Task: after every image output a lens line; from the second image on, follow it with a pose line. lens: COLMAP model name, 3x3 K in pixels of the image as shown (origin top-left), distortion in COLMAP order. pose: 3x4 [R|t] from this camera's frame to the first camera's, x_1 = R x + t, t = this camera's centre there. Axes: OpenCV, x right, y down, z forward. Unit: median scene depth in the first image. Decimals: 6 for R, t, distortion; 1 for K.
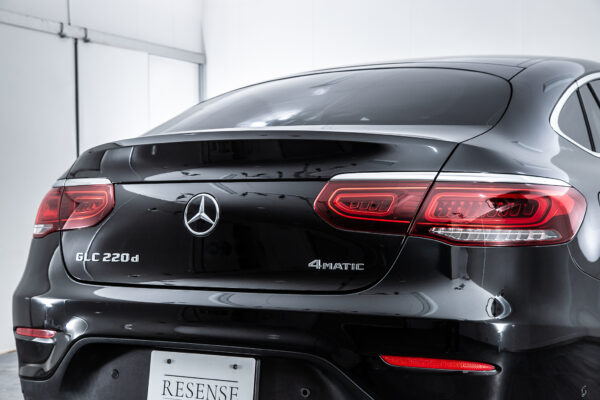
lens RADIAL K [[996.0, 0, 300.6], [0, 996.0, 201.2], [0, 0, 1]] dist [0.187990, 0.000000]
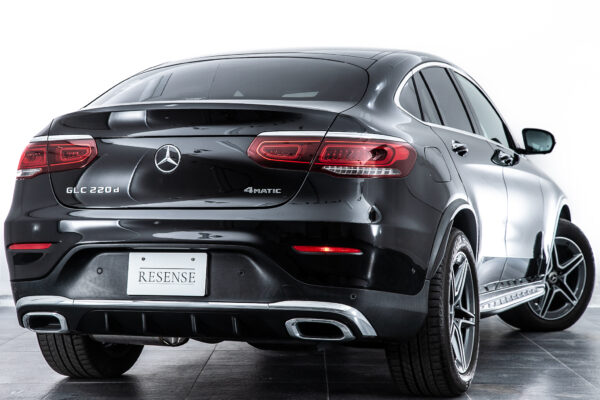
lens RADIAL K [[1500.5, 0, 300.9], [0, 1500.5, 195.2], [0, 0, 1]] dist [0.145301, 0.000000]
pose [[0.984151, 0.000365, 0.177333, -0.298195], [-0.001231, 0.999988, 0.004769, 0.056071], [-0.177329, -0.004912, 0.984139, -1.224546]]
